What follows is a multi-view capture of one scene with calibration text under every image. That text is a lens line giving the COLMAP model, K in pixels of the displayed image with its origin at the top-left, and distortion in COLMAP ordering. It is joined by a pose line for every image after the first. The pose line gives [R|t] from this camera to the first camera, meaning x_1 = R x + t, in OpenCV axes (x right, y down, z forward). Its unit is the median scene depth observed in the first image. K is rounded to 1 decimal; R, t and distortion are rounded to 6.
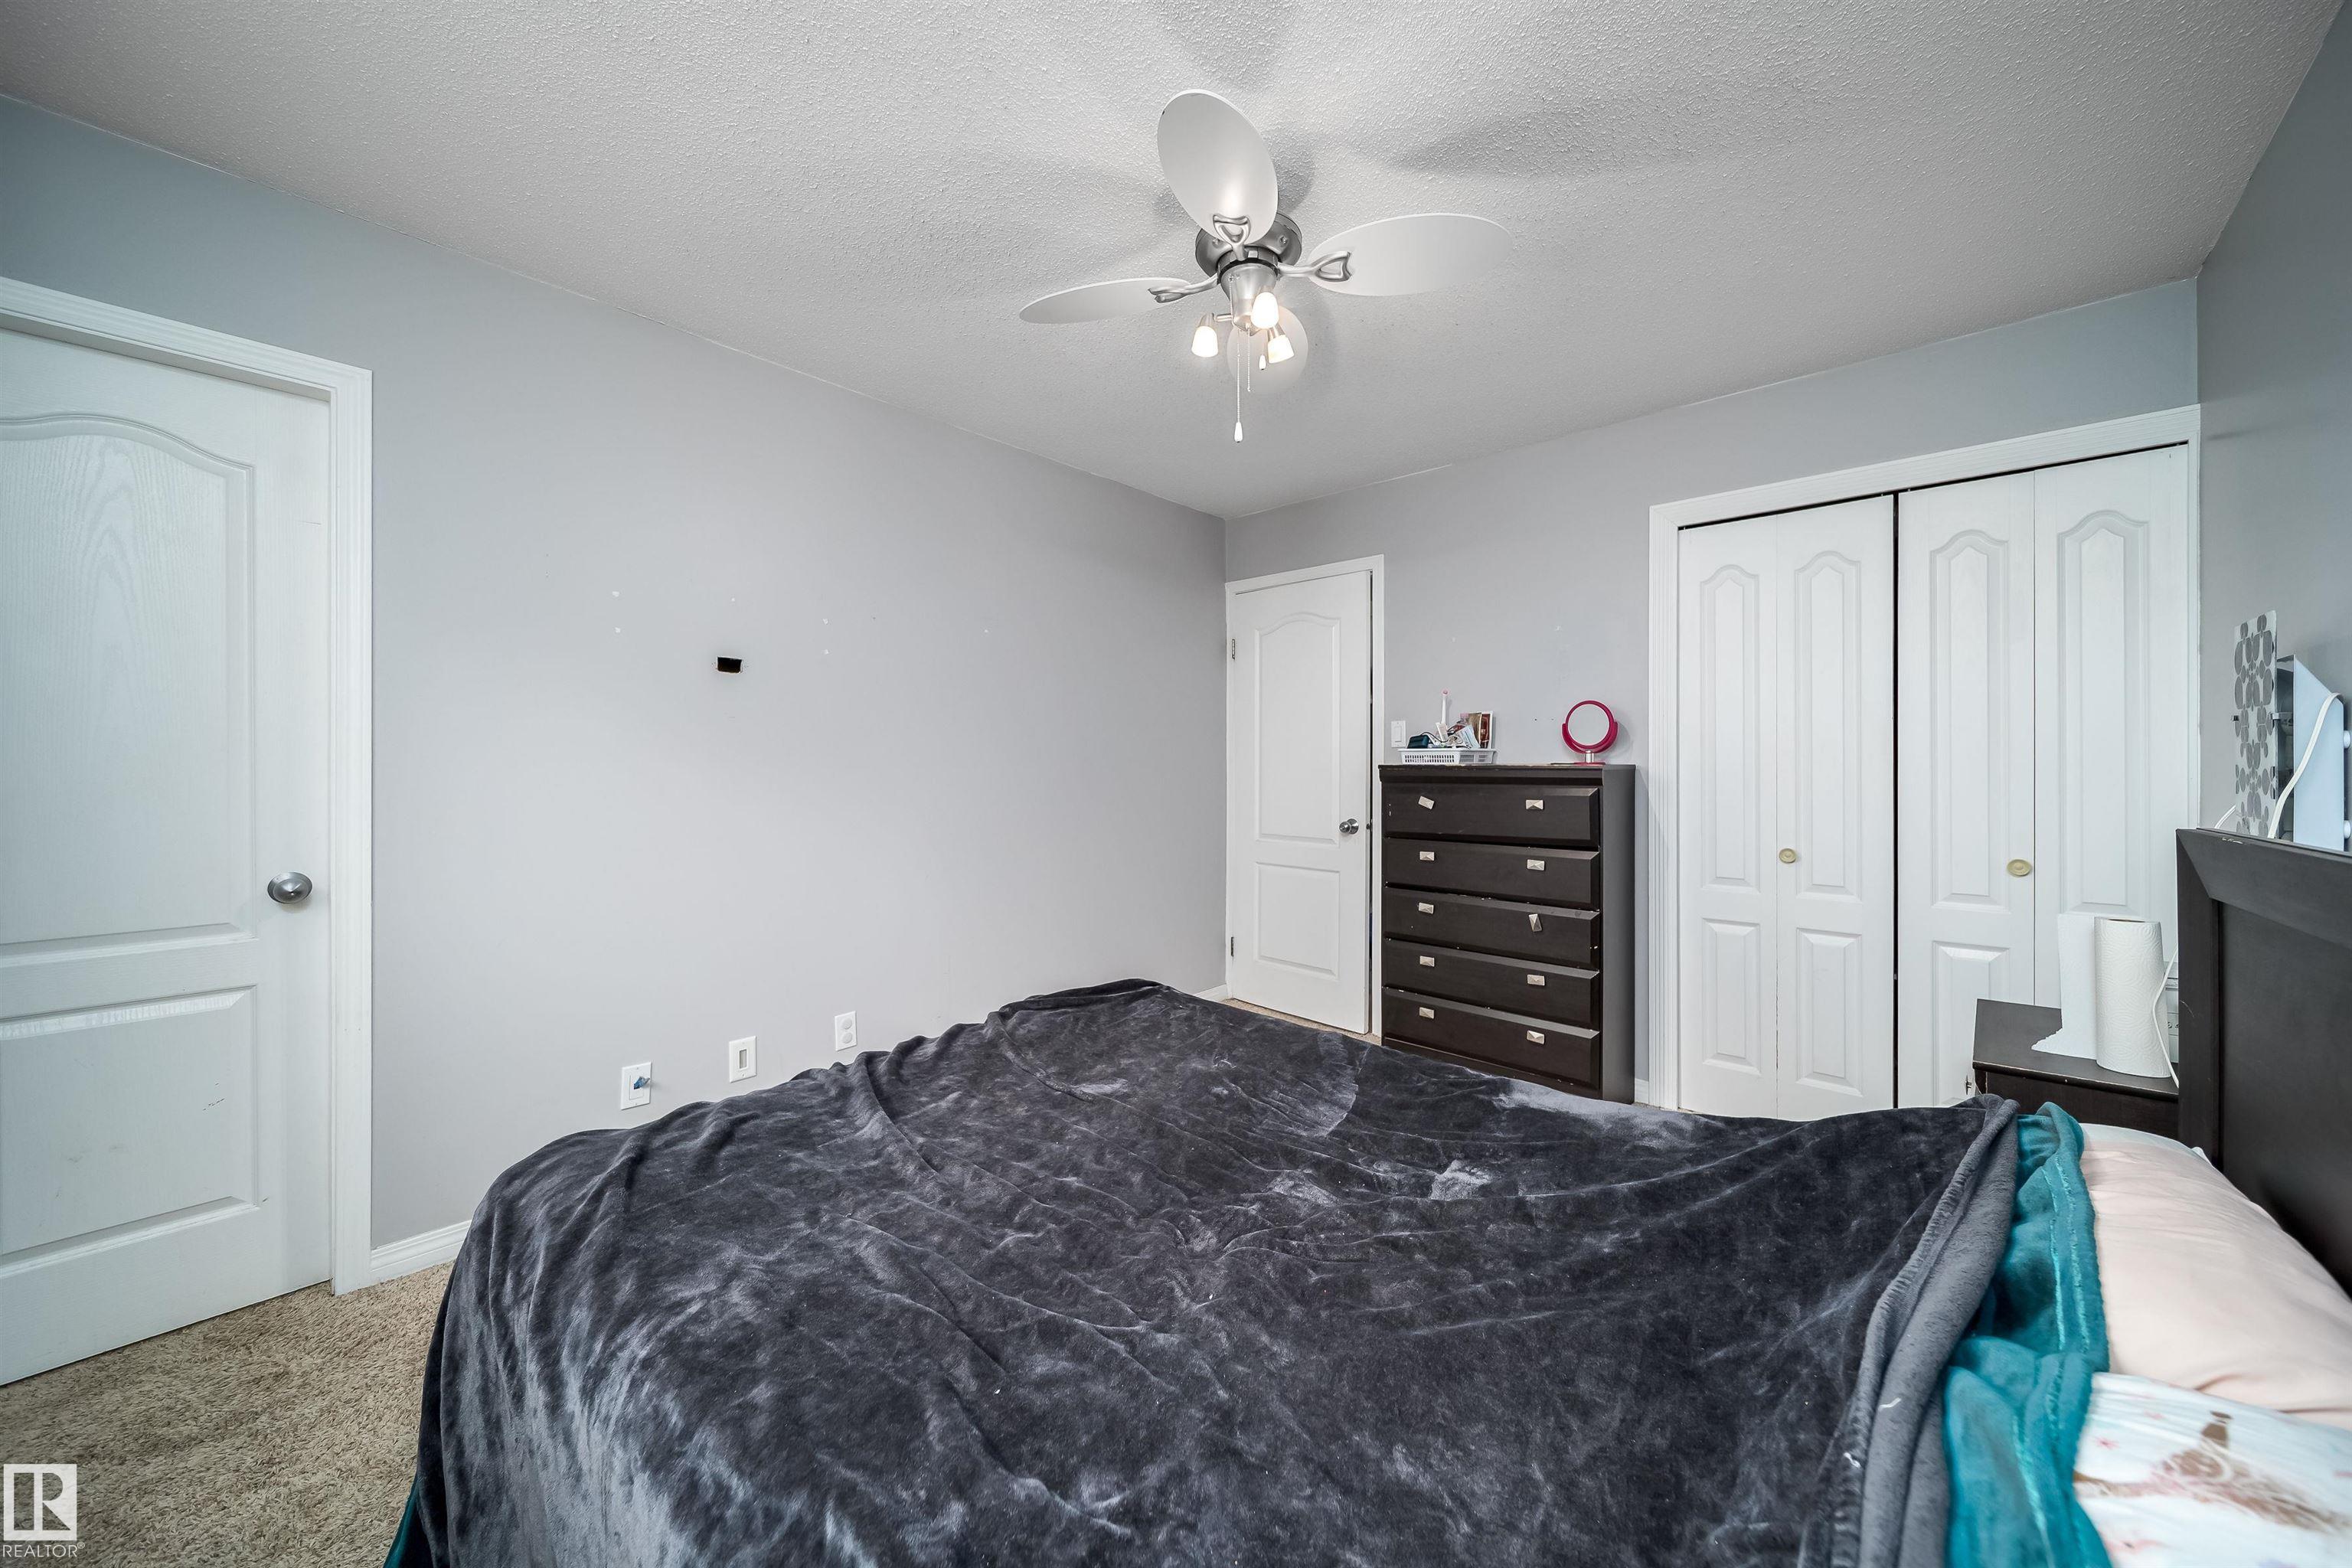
lens RADIAL K [[835.9, 0, 1171.0], [0, 835.9, 756.7], [0, 0, 1]] dist [-0.000923, -0.000398]
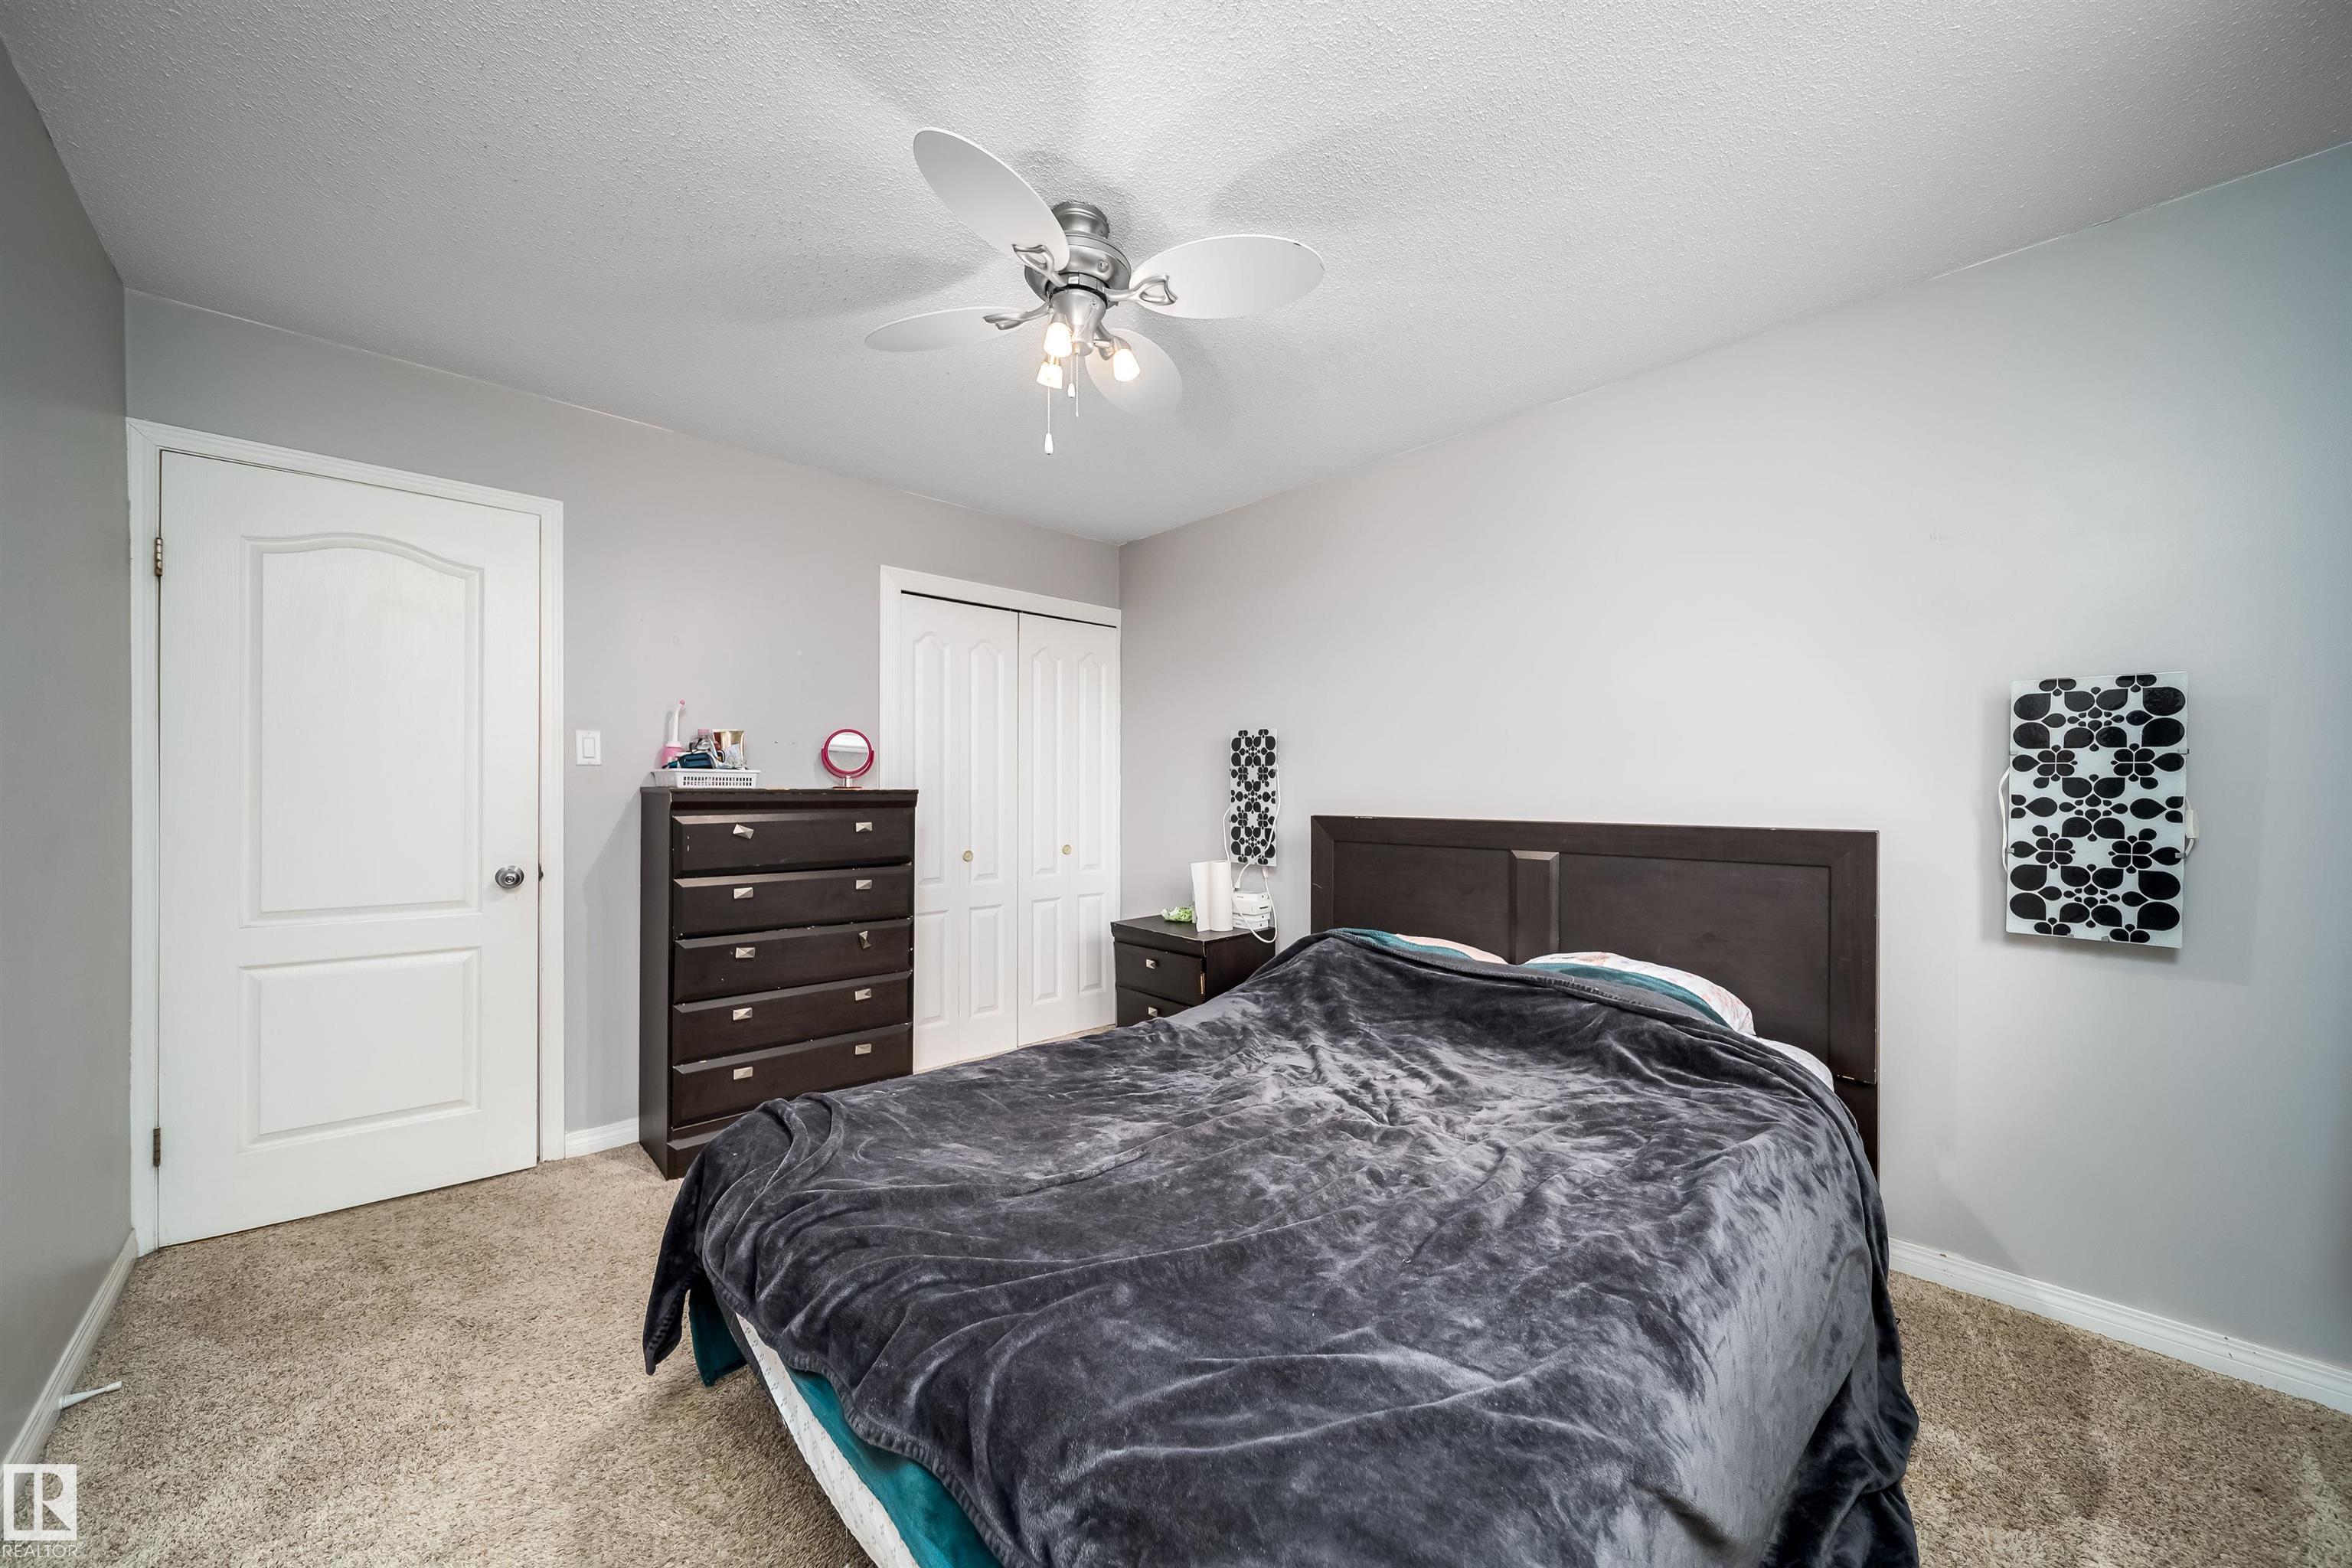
lens RADIAL K [[851.9, 0, 1208.8], [0, 851.9, 782.9], [0, 0, 1]] dist [0.000110, 0.000004]
pose [[0.060307, 0.010964, 0.998120, -0.565840], [-0.010365, 0.999893, -0.010357, 0.008776], [-0.998126, -0.009721, 0.060414, 0.476578]]
